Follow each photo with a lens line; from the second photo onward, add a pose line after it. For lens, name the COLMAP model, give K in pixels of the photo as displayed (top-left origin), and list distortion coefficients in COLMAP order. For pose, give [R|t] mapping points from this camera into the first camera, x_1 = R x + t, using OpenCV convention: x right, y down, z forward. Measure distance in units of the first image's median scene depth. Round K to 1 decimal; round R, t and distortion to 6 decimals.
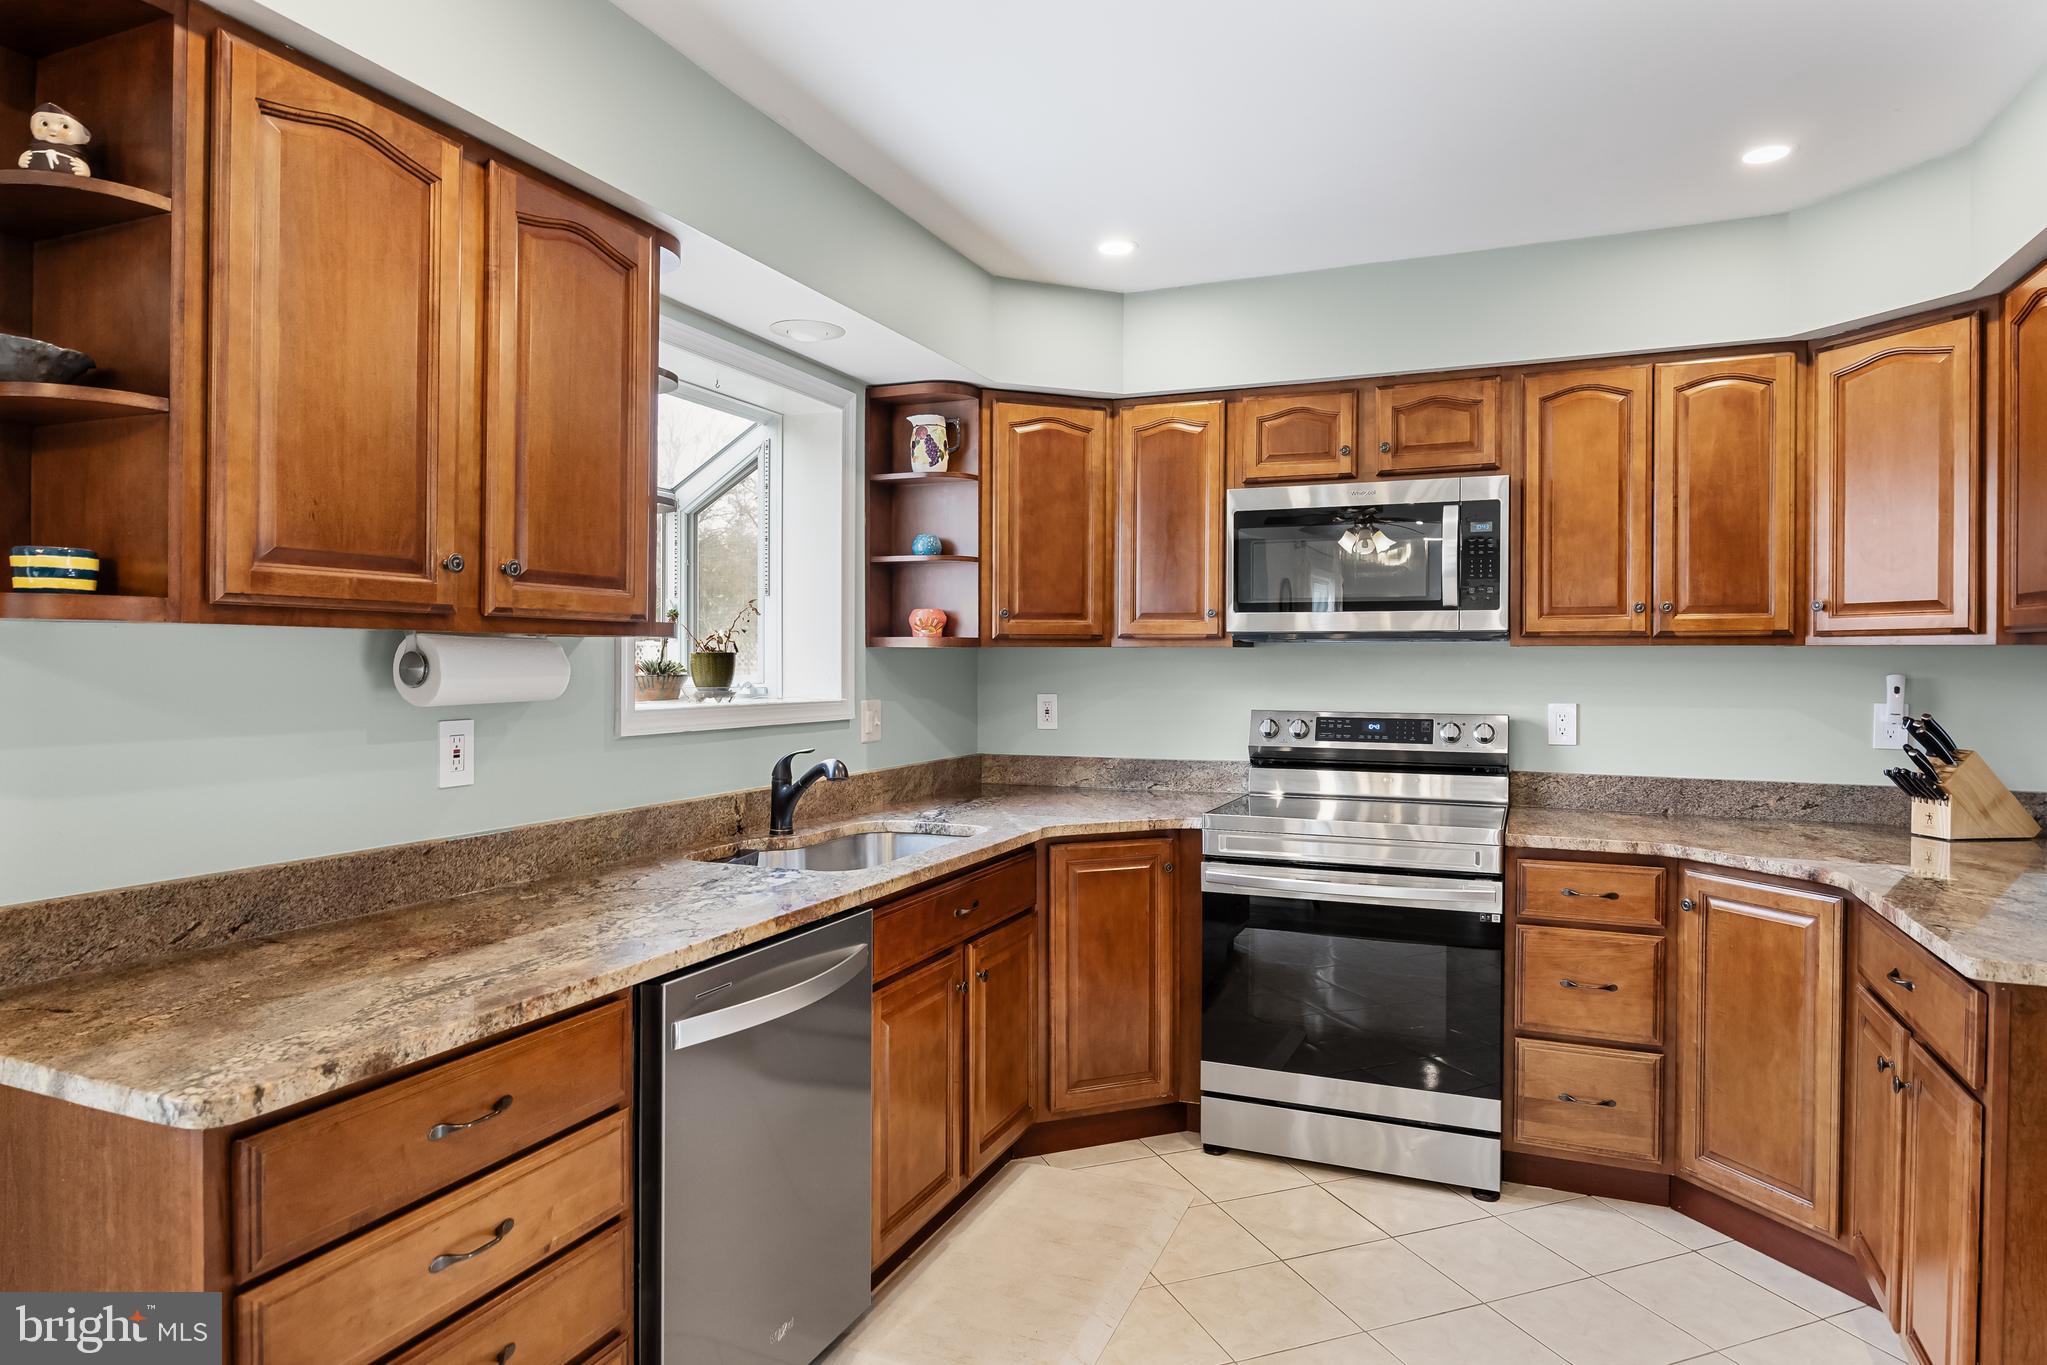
lens RADIAL K [[1174.7, 0, 1033.0], [0, 1174.7, 674.7], [0, 0, 1]] dist [-0.011149, 0.000942]
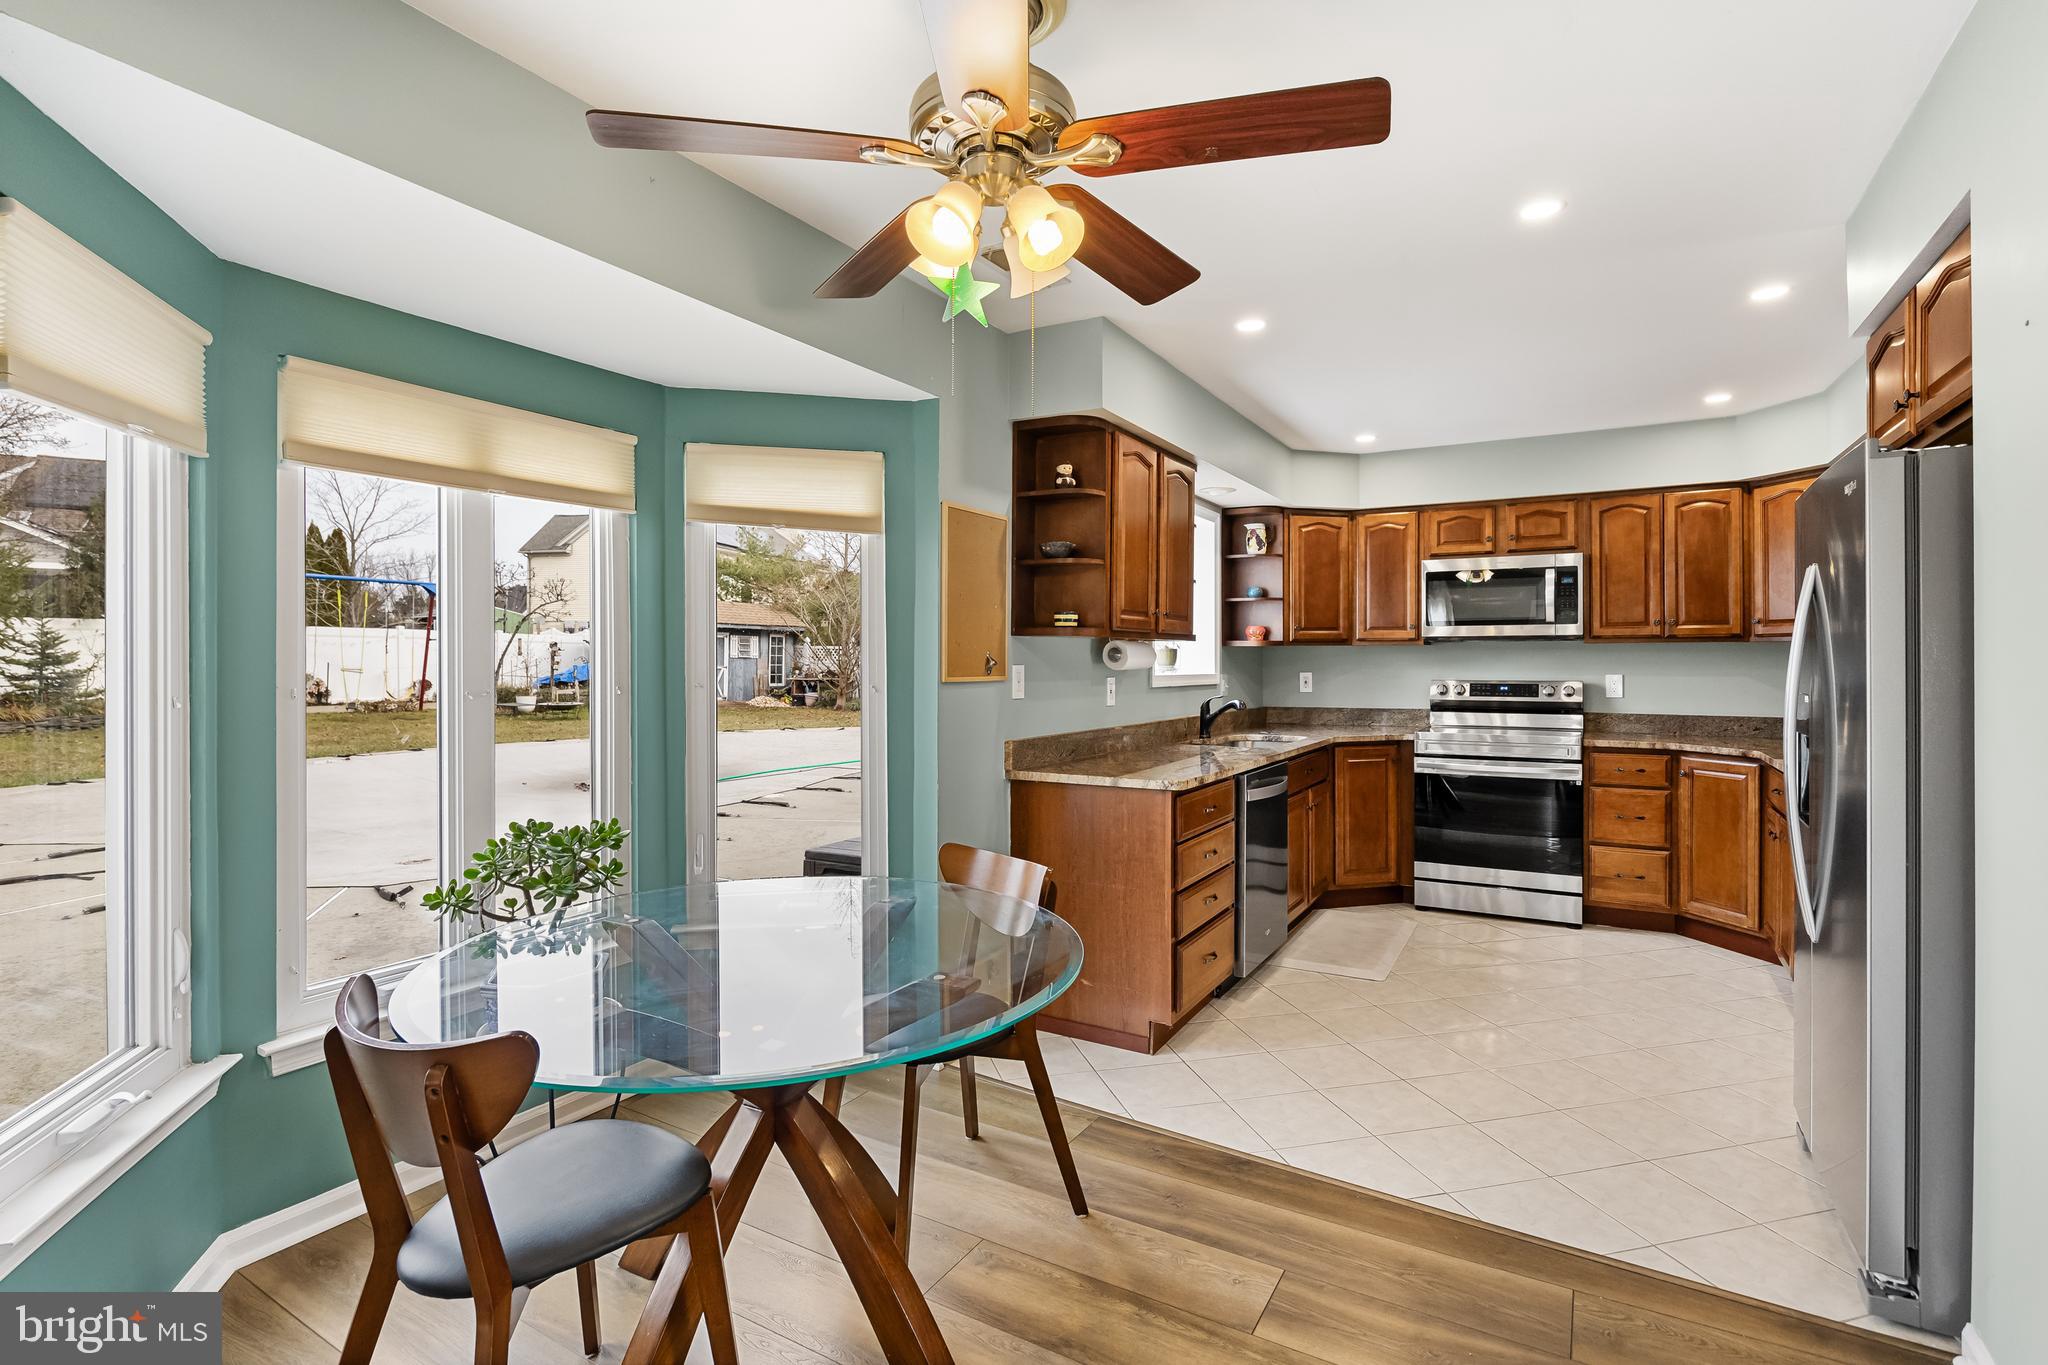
lens RADIAL K [[958.7, 0, 1024.6], [0, 958.7, 662.0], [0, 0, 1]] dist [-0.019455, 0.001098]
pose [[0.991347, -0.004700, -0.131181, -0.303183], [0.003296, 0.999935, -0.010920, 0.020832], [0.131223, 0.010393, 0.991298, -0.677190]]
